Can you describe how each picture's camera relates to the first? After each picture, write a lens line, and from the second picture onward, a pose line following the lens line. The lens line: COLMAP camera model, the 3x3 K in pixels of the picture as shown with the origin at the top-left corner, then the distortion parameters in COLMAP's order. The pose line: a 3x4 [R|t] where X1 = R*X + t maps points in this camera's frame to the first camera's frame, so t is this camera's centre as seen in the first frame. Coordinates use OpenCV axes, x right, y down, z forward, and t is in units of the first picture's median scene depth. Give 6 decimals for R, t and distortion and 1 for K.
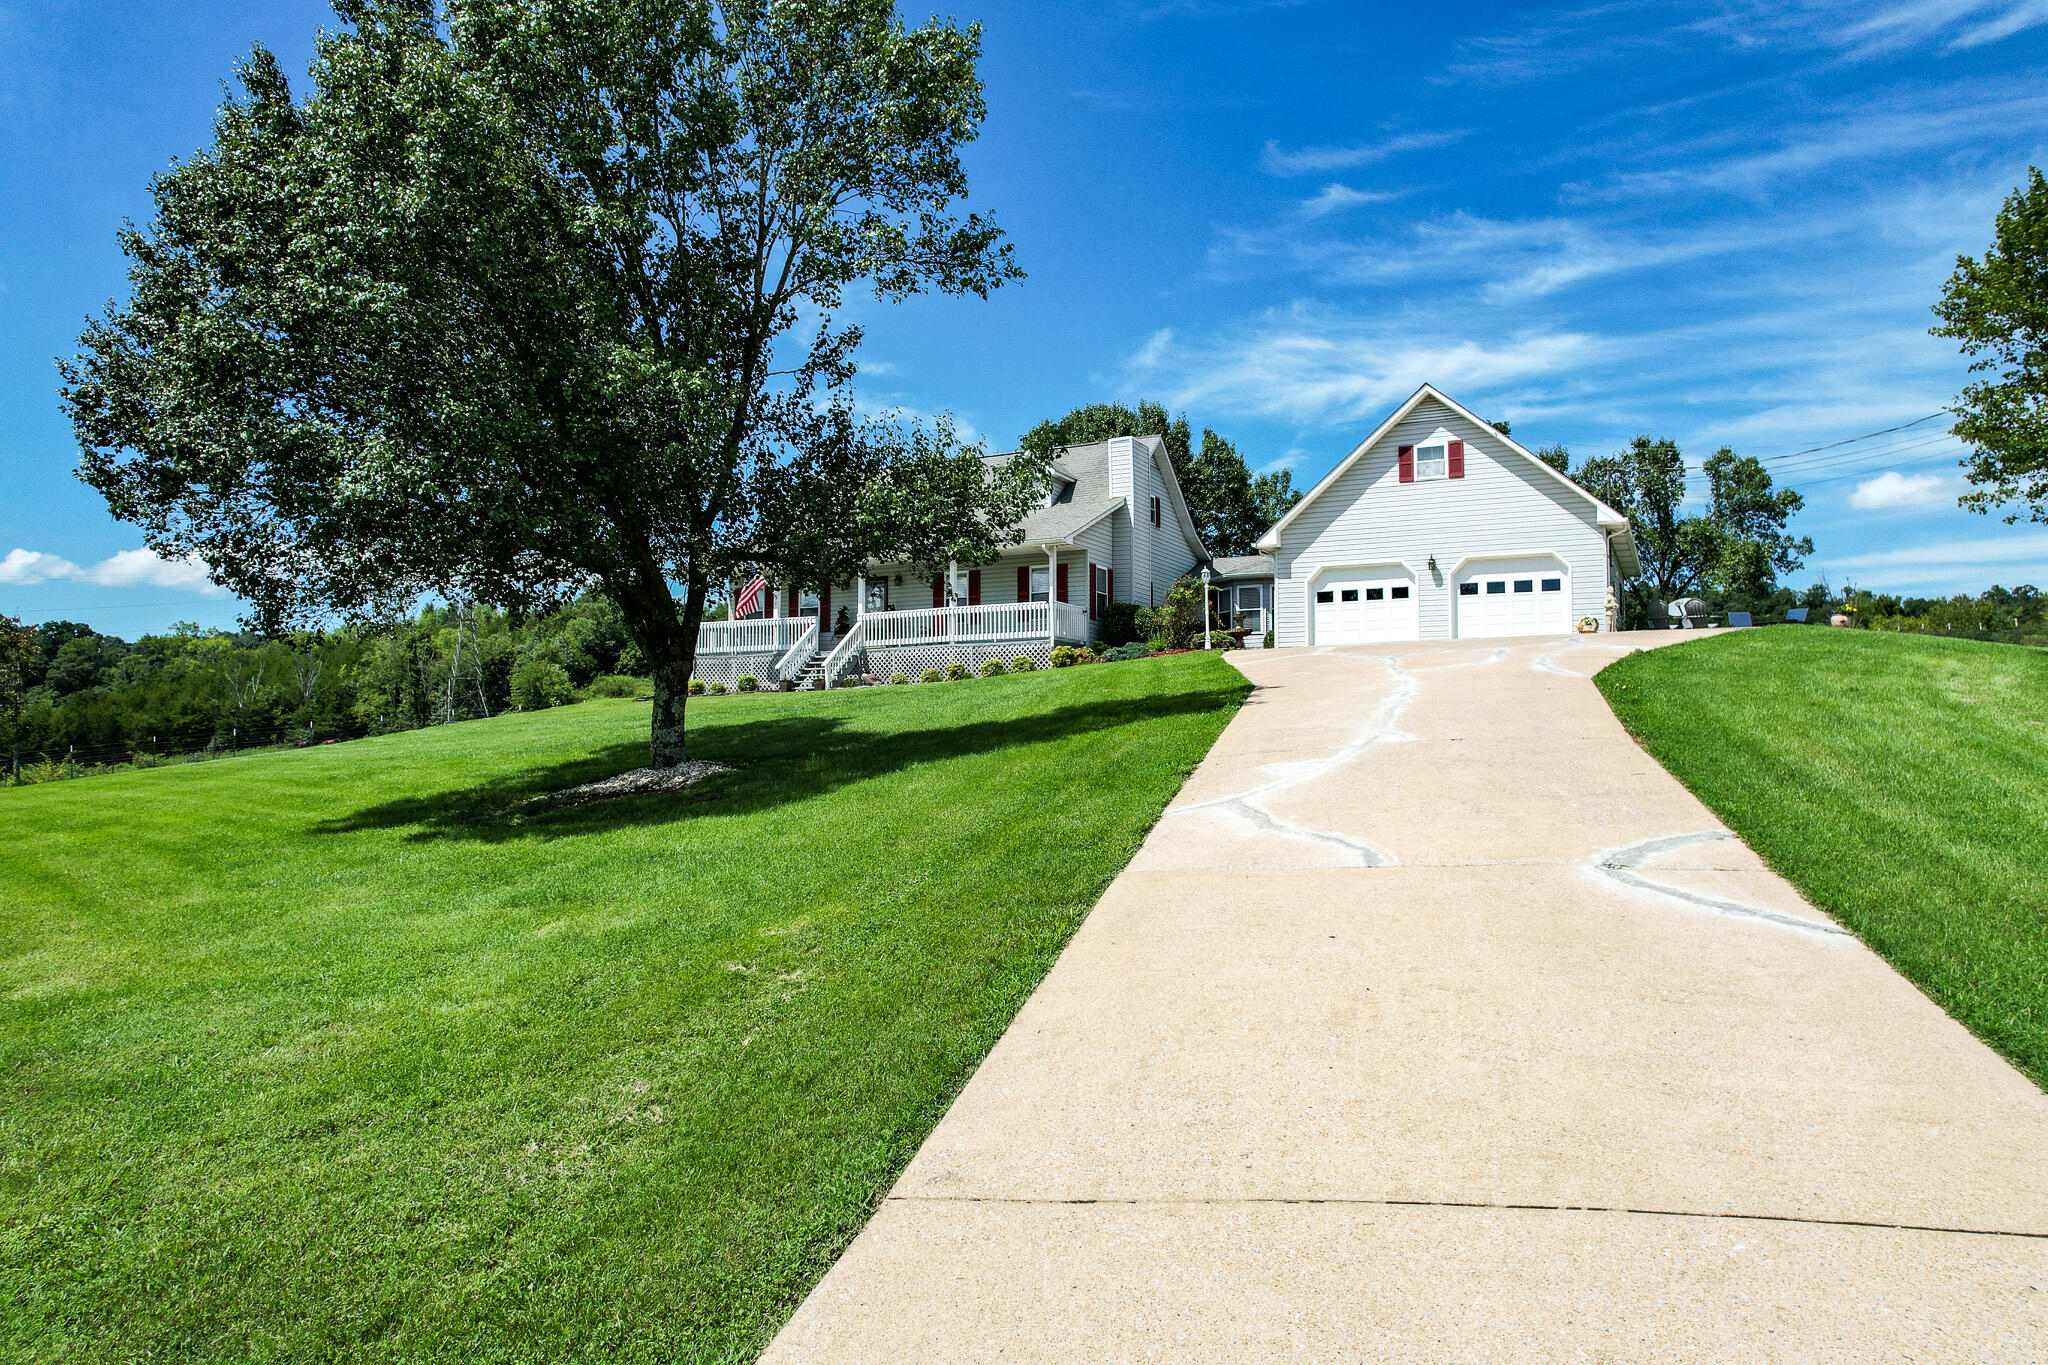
lens RADIAL K [[1304.3, 0, 1030.2], [0, 1304.3, 684.8], [0, 0, 1]] dist [-0.068704, 0.063683]
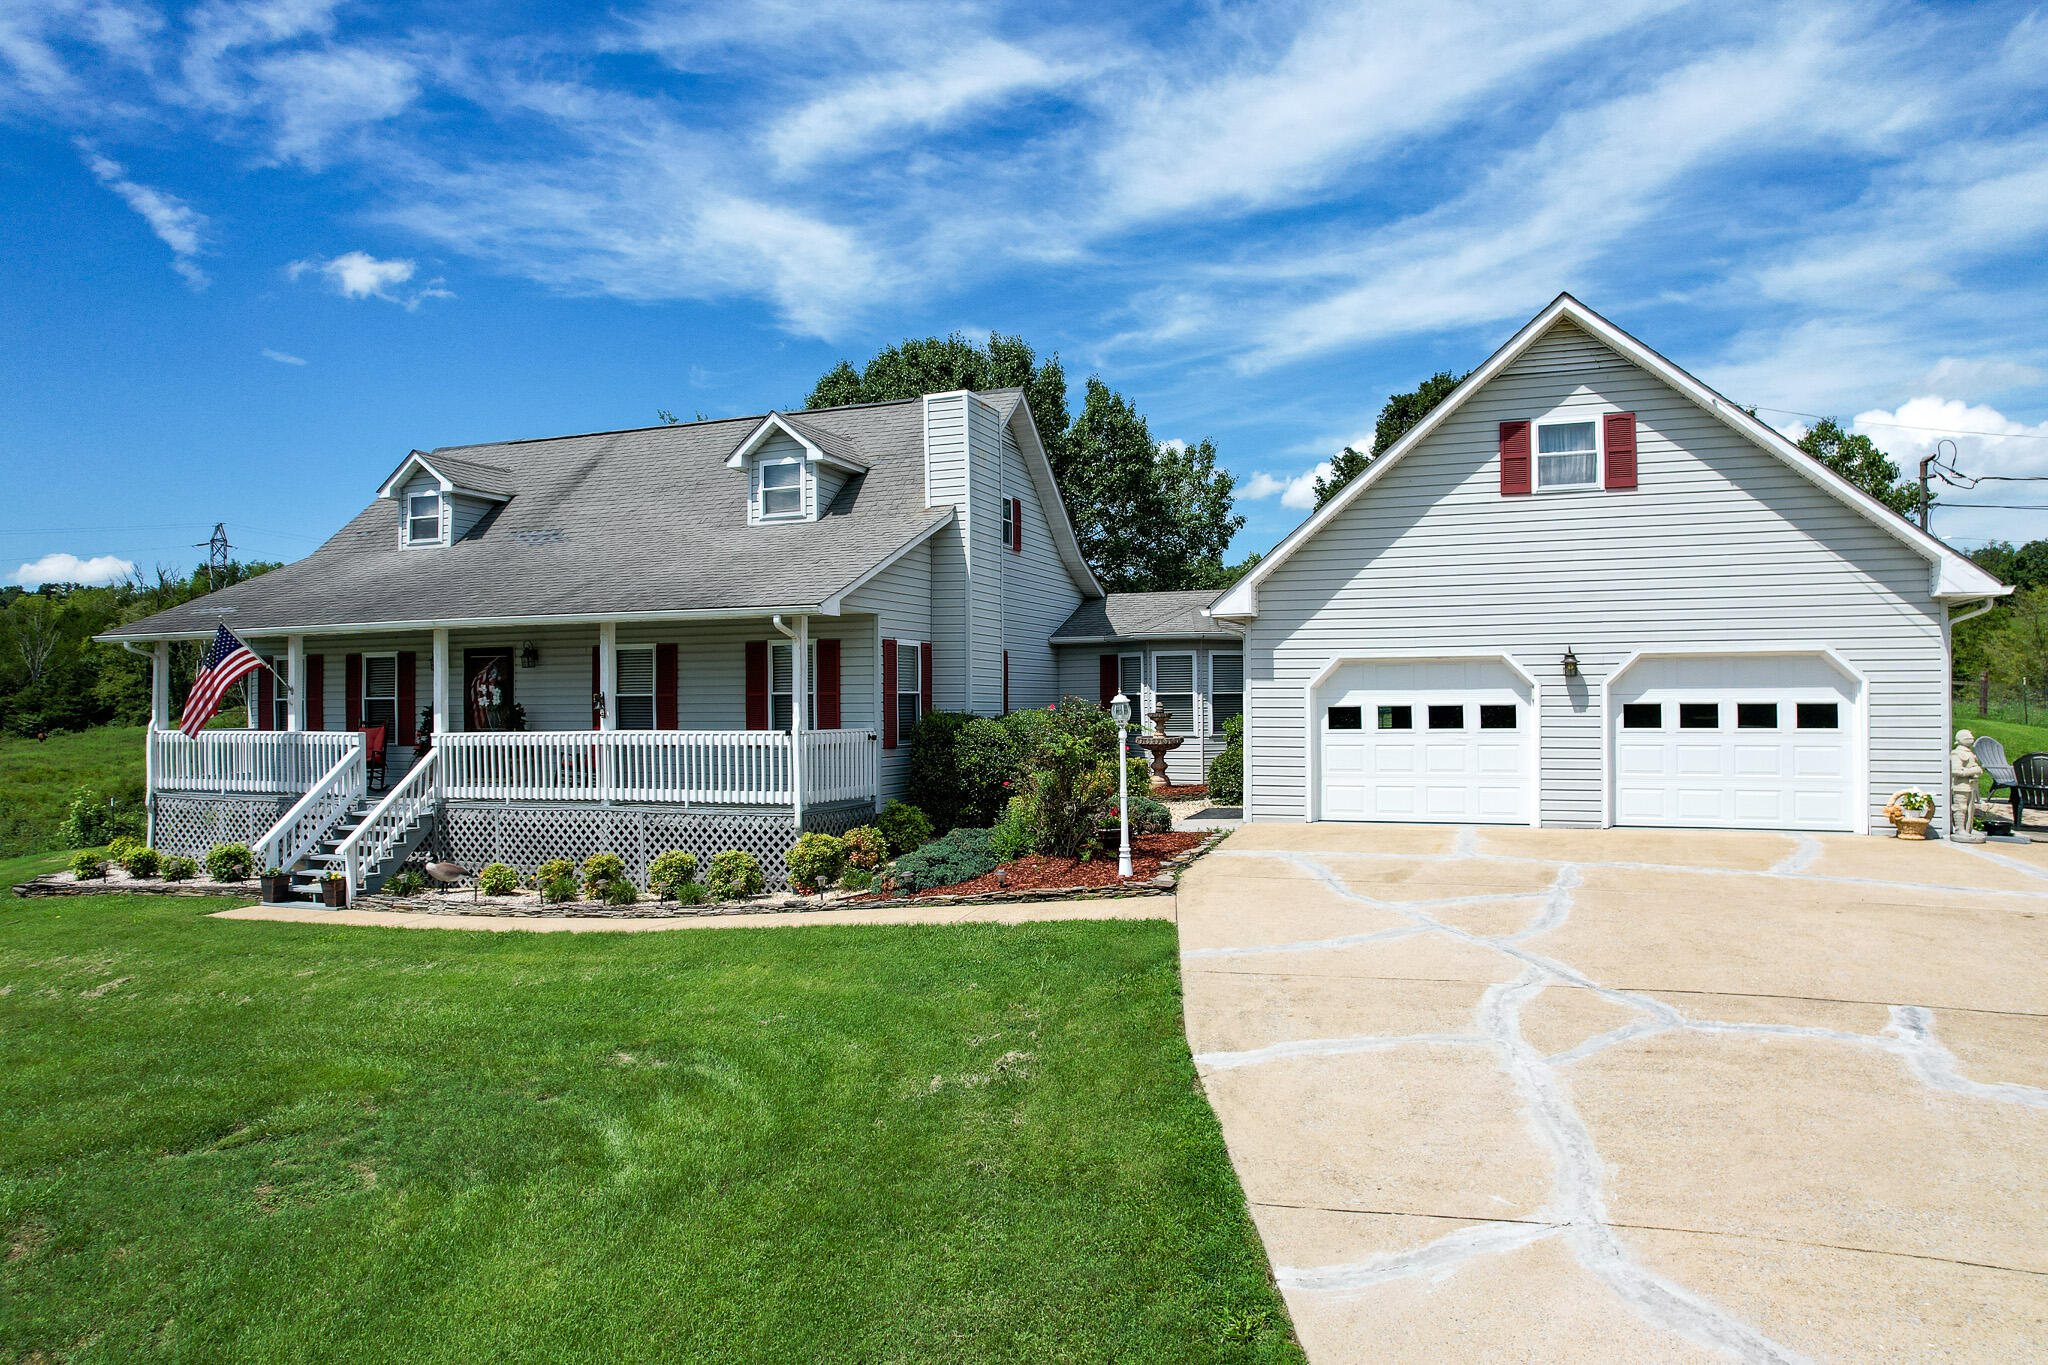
lens RADIAL K [[1310.3, 0, 1030.4], [0, 1310.3, 675.5], [0, 0, 1]] dist [-0.075120, 0.066786]
pose [[0.994561, -0.004577, 0.104056, 0.046272], [0.001423, 0.999538, 0.030366, -0.087963], [-0.104147, -0.030053, 0.994108, 0.448458]]
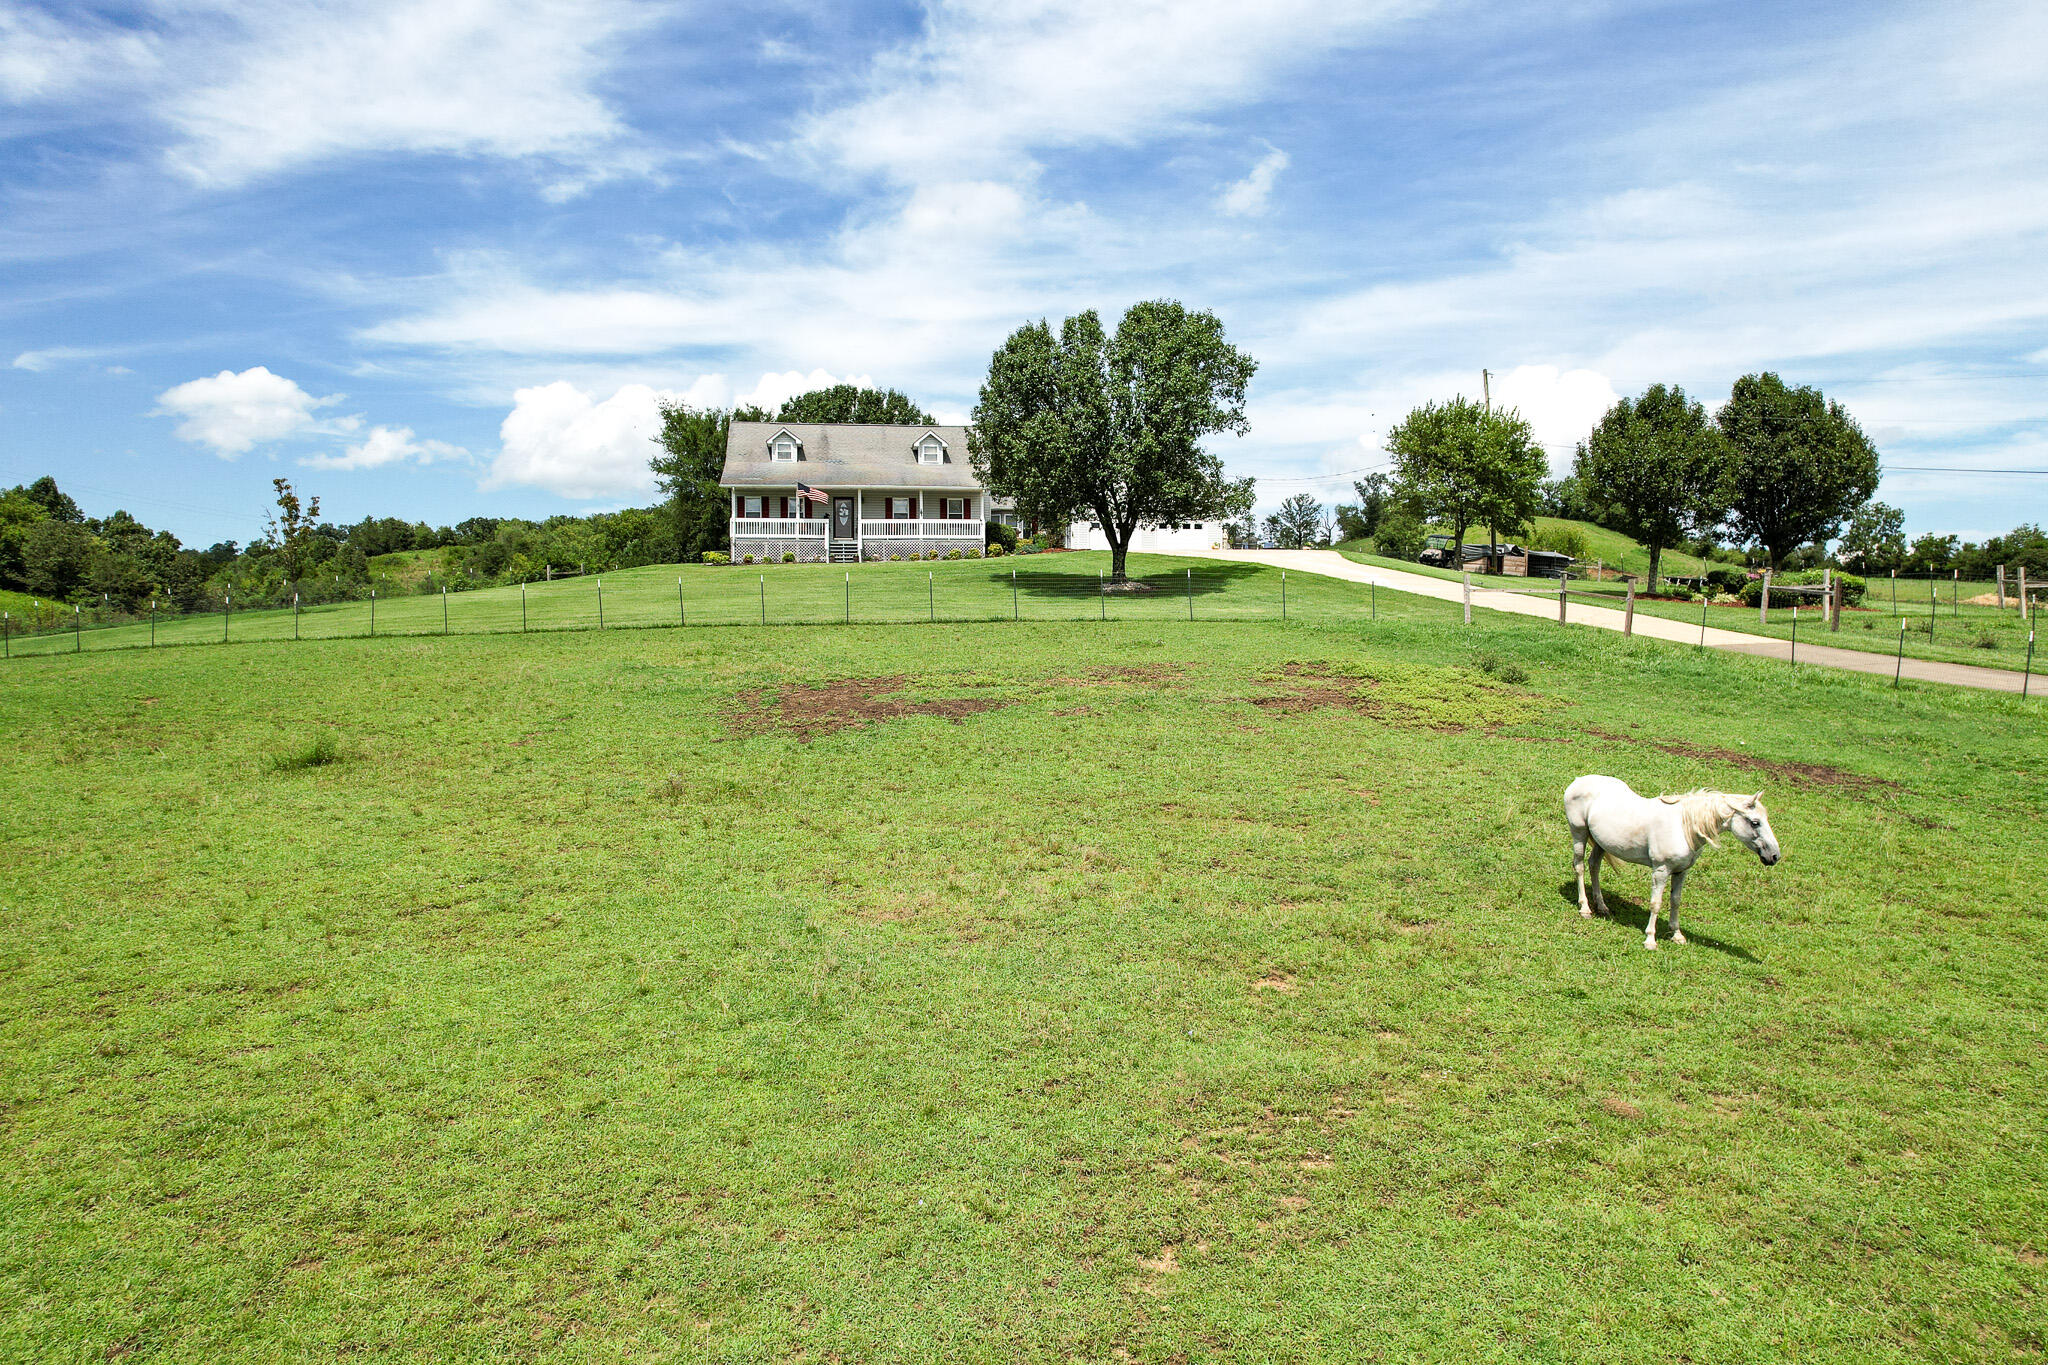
lens RADIAL K [[1310.3, 0, 1030.4], [0, 1310.3, 675.5], [0, 0, 1]] dist [-0.075120, 0.066786]
pose [[0.810850, -0.010688, 0.585157, -0.920658], [-0.026033, 0.998185, 0.054305, 0.049898], [-0.584675, -0.059266, 0.809100, -0.524166]]
